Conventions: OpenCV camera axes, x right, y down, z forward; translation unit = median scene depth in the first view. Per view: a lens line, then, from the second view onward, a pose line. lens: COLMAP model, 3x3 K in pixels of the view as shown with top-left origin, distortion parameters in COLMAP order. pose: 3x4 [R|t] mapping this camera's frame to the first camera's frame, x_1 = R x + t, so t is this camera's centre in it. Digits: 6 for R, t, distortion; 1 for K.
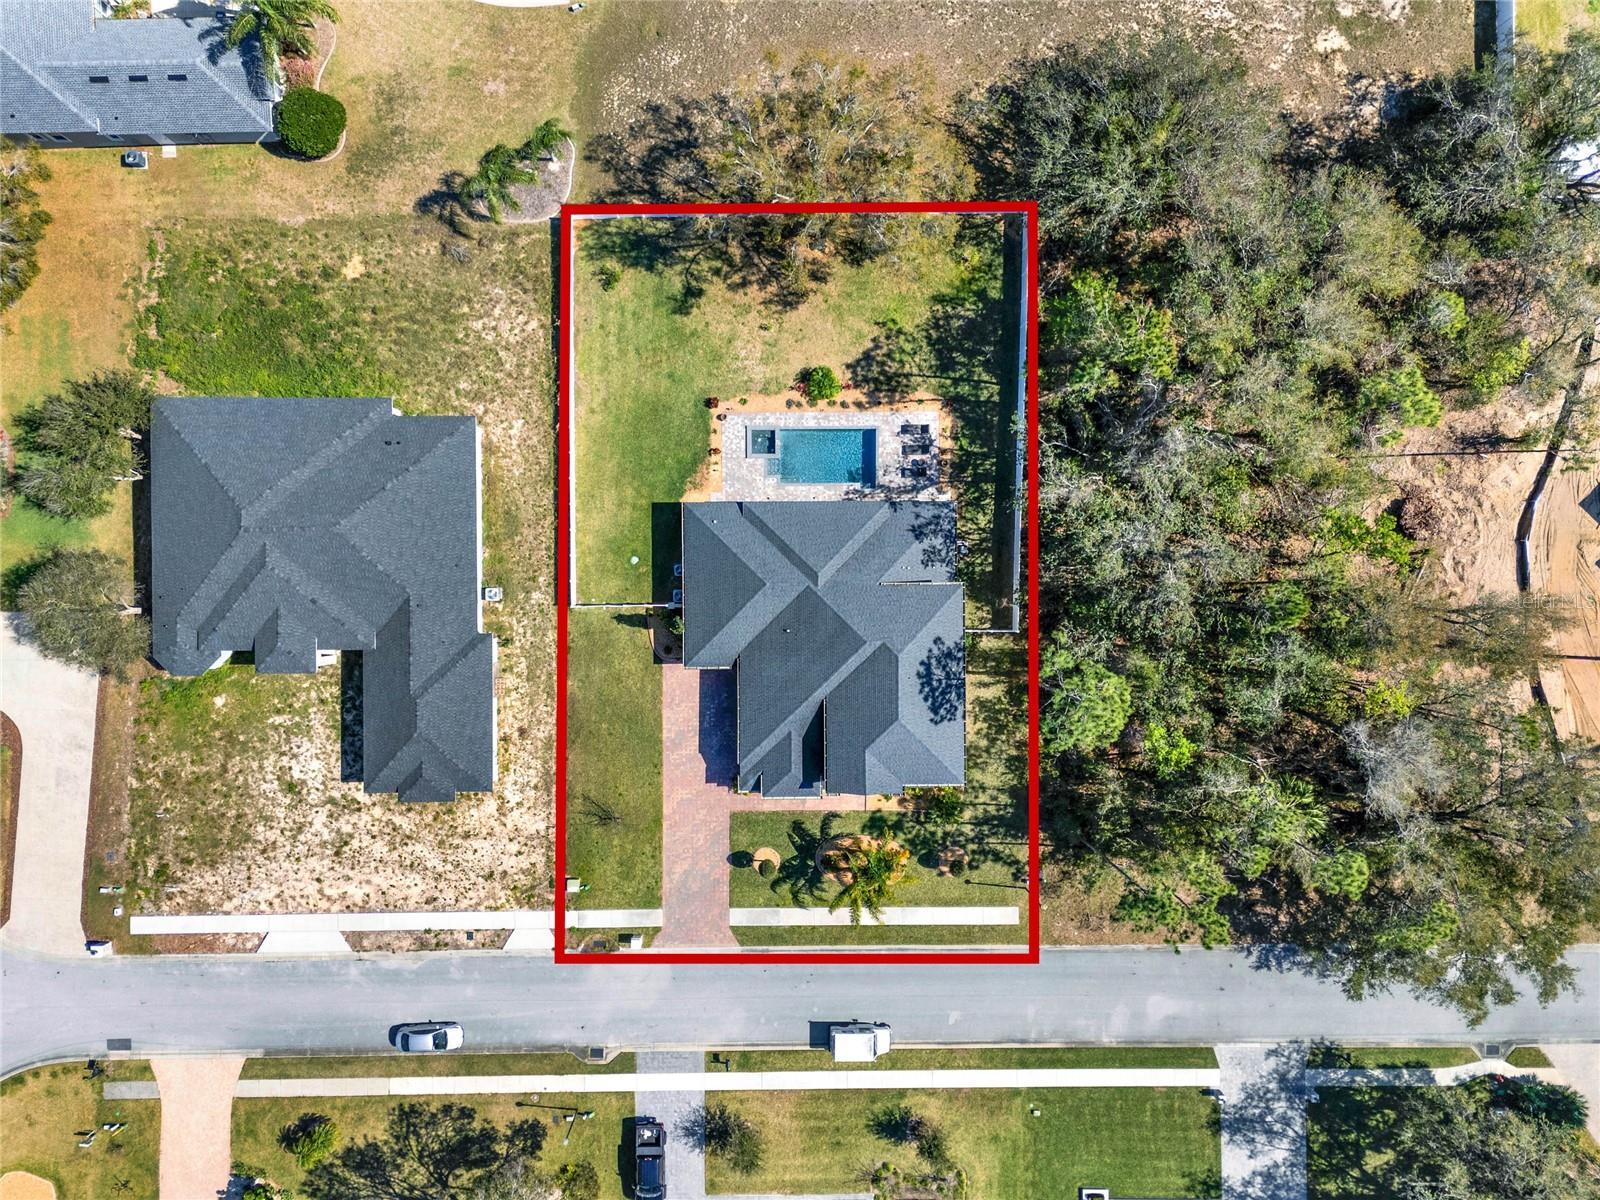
lens RADIAL K [[1207.8, 0, 800.6], [0, 1207.8, 575.5], [0, 0, 1]] dist [0.068853, -0.053295]
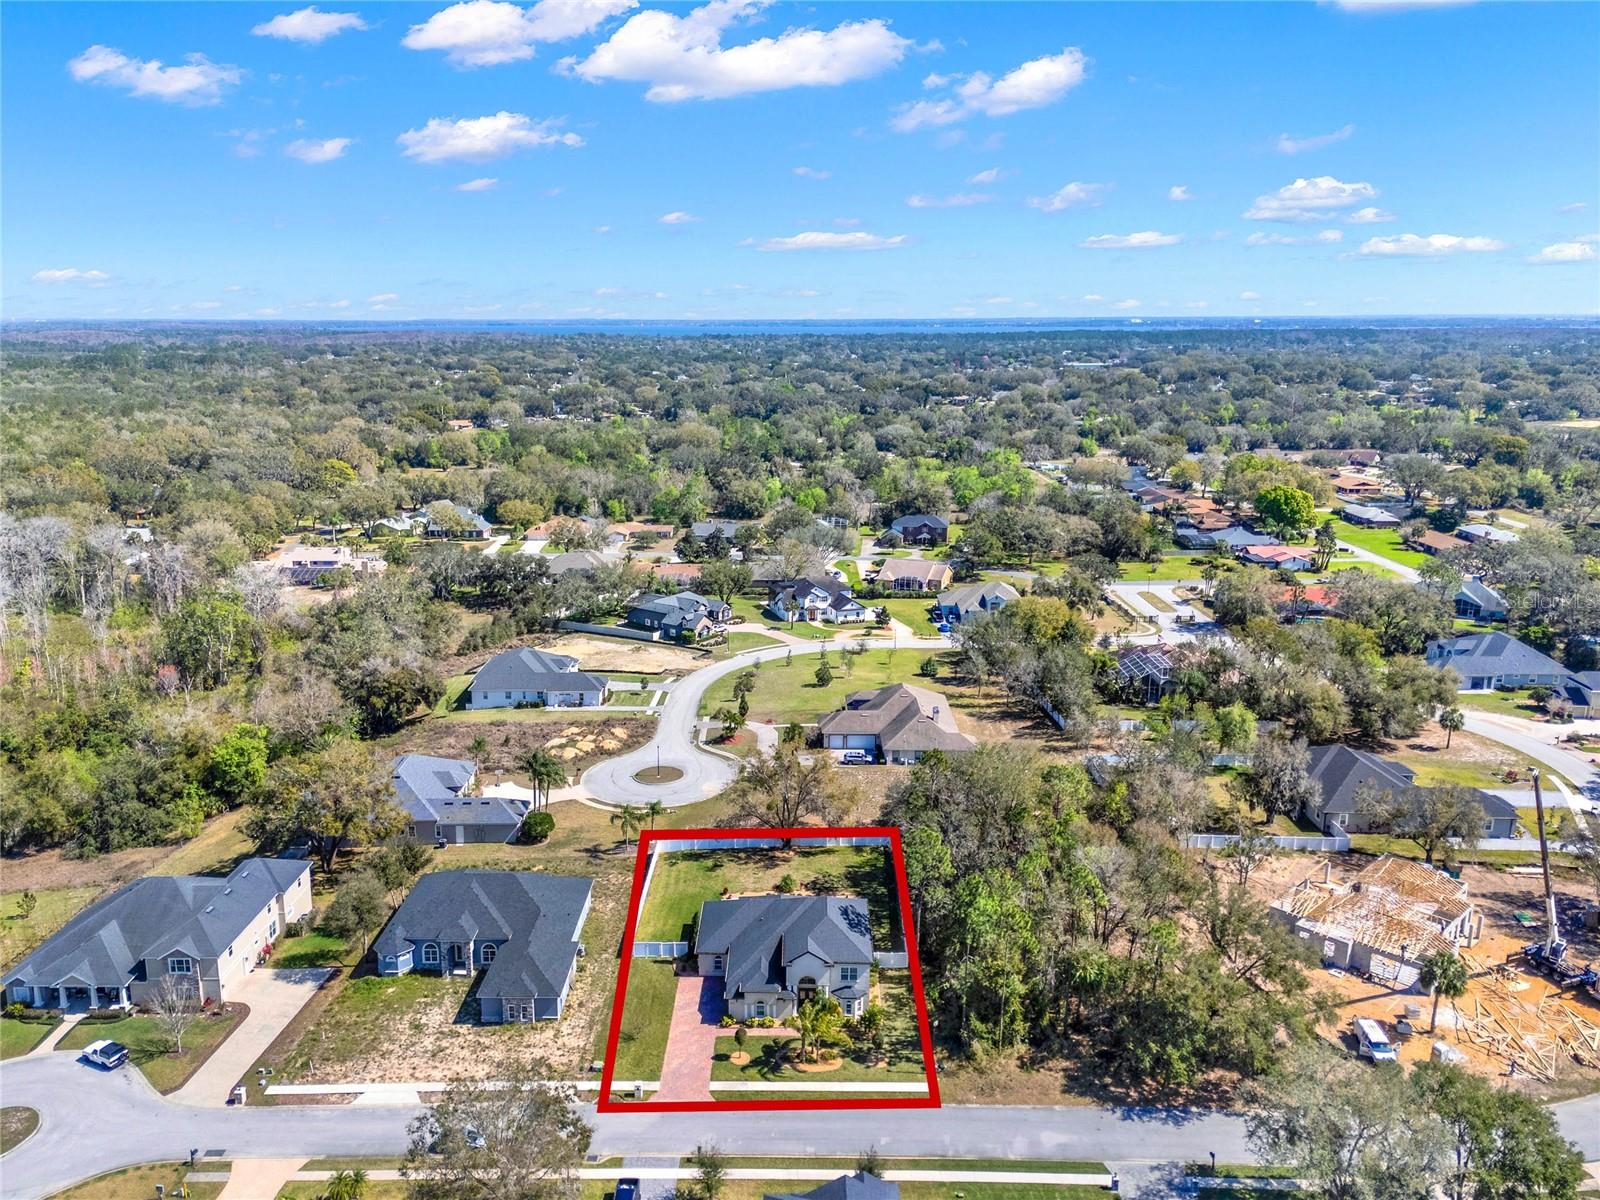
lens RADIAL K [[1193.9, 0, 791.0], [0, 1193.9, 566.3], [0, 0, 1]] dist [0.062325, -0.041318]
pose [[0.999521, -0.023702, -0.019901, 0.070249], [-0.014733, 0.201096, -0.979461, 1.461936], [0.027217, 0.979285, 0.200651, 0.184725]]
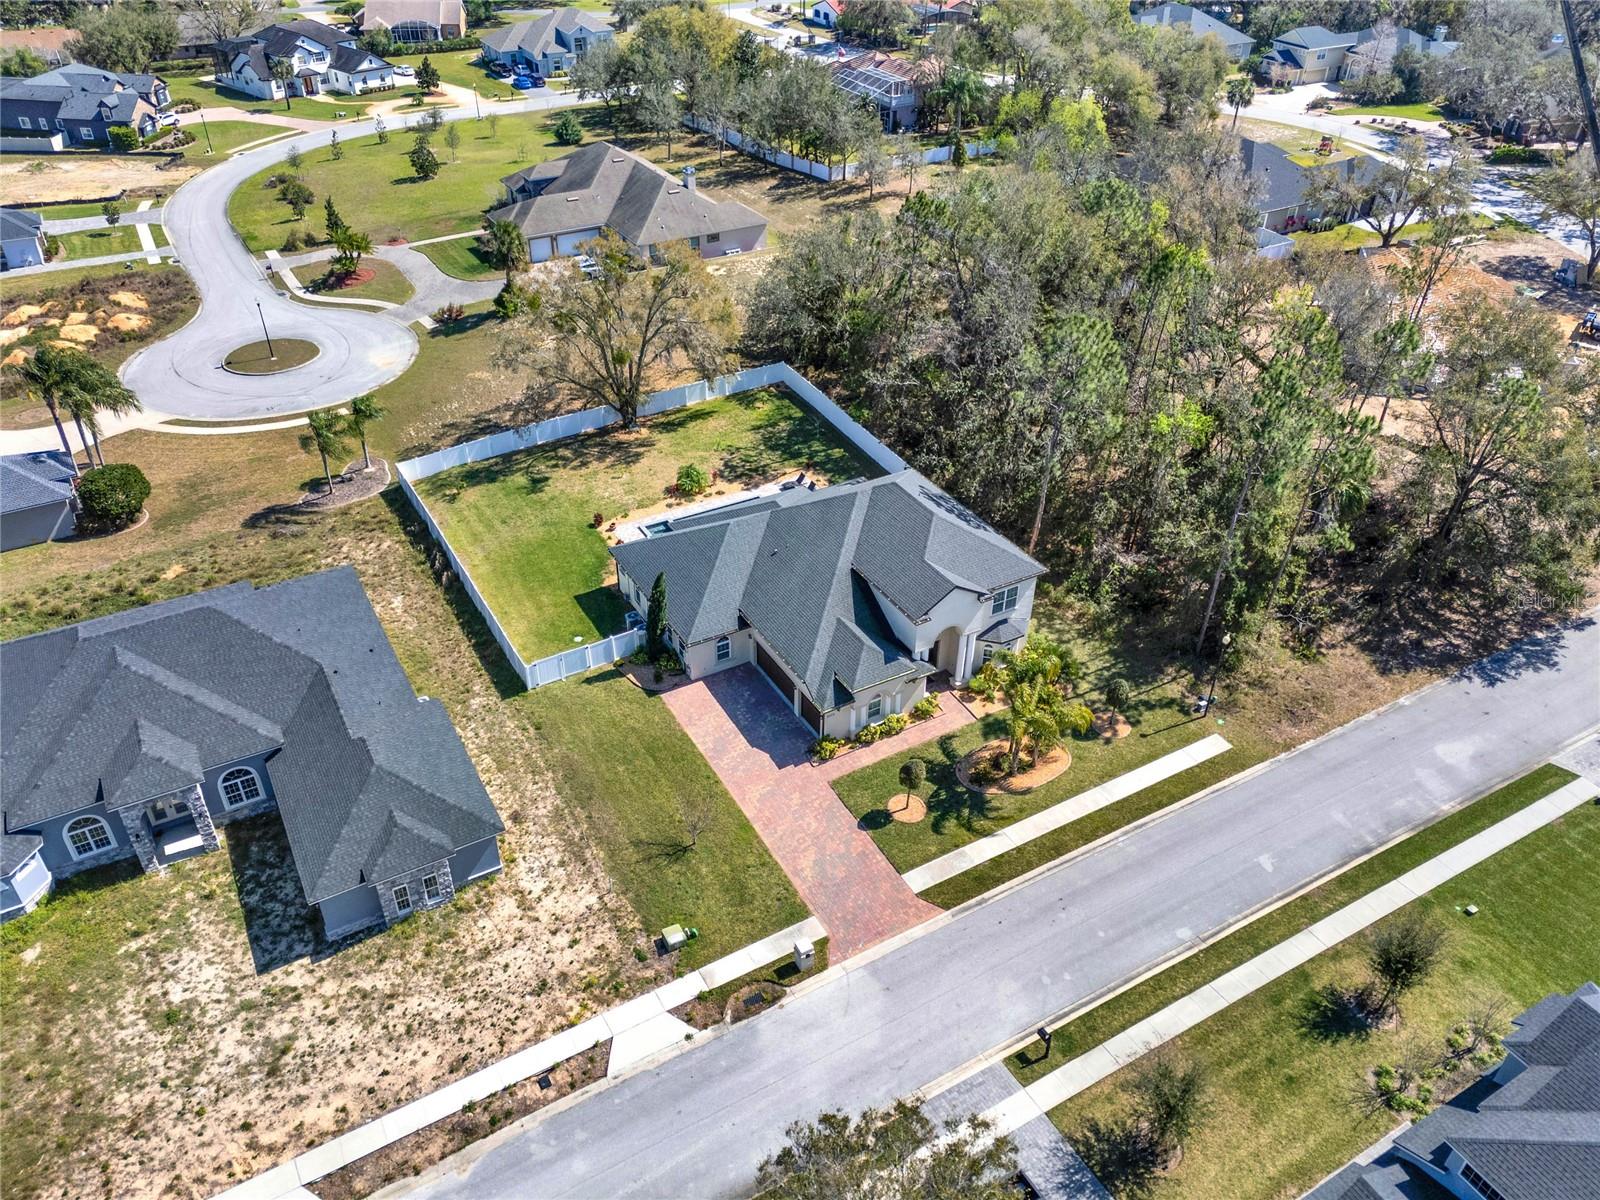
lens RADIAL K [[1202.5, 0, 818.3], [0, 1202.5, 586.2], [0, 0, 1]] dist [0.068852, -0.051235]
pose [[0.864781, -0.299270, 0.403227, -0.320679], [0.501932, 0.491498, -0.711684, 0.650843], [0.014800, 0.817843, 0.575251, 0.487232]]
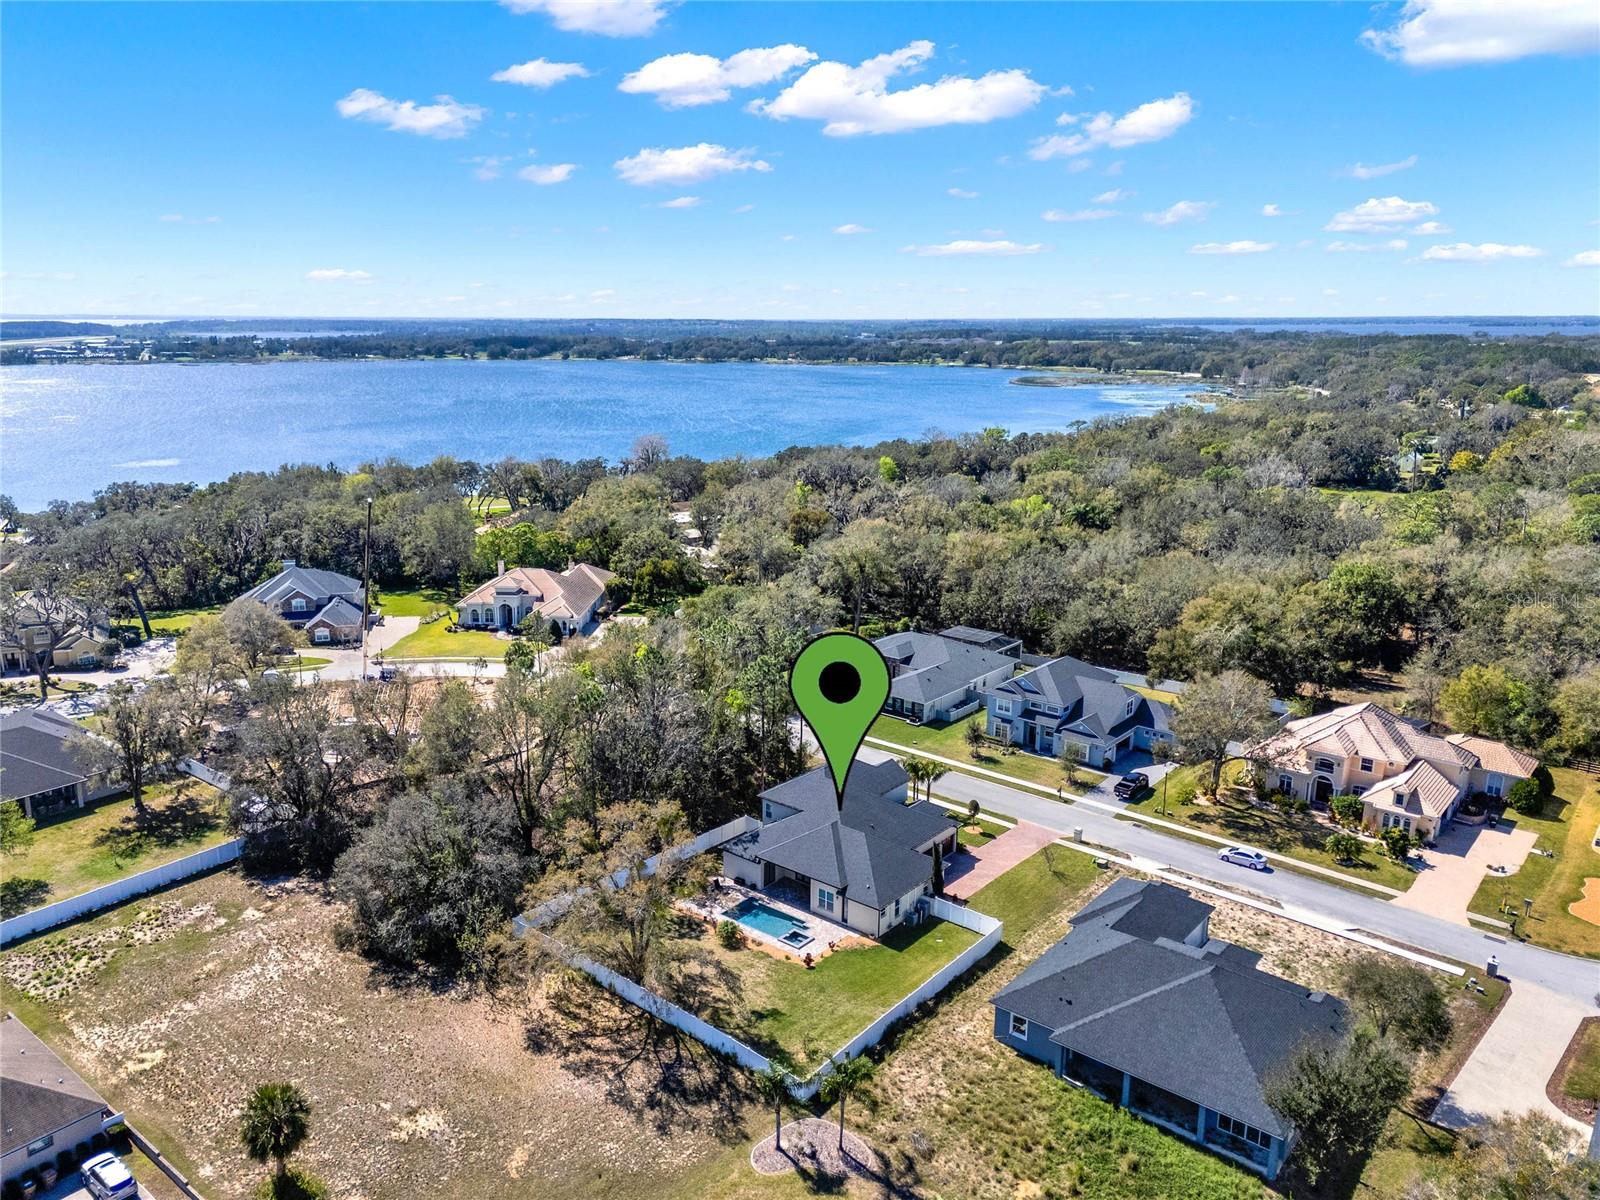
lens RADIAL K [[1179.3, 0, 777.1], [0, 1179.3, 588.5], [0, 0, 1]] dist [0.061584, -0.034648]
pose [[-0.764020, -0.174404, 0.621174, -0.693956], [0.644895, -0.177151, 0.743457, -0.944369], [-0.019621, 0.968608, 0.247819, 0.361722]]
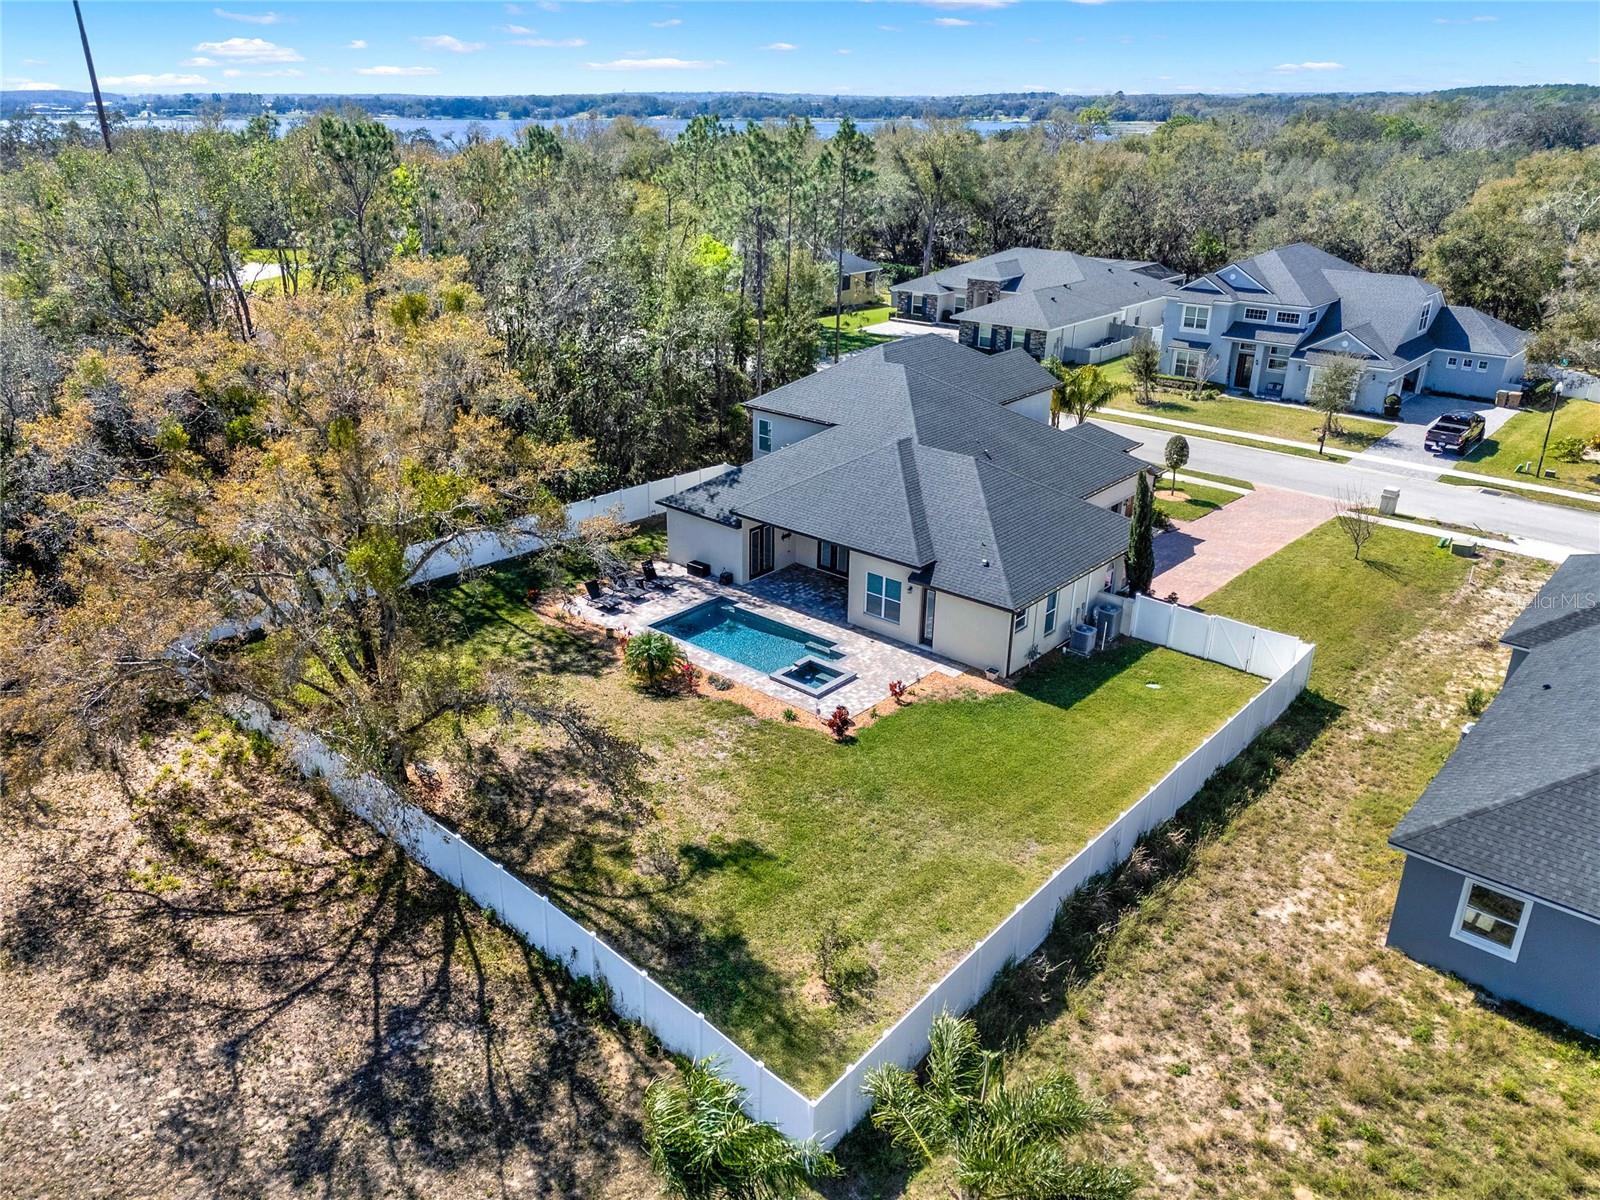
lens RADIAL K [[1179.3, 0, 777.1], [0, 1179.3, 588.5], [0, 0, 1]] dist [0.061584, -0.034648]
pose [[-0.739721, -0.285504, 0.609344, -0.314908], [0.672695, -0.290690, 0.680427, -0.451284], [-0.017134, 0.913229, 0.407086, 0.758030]]
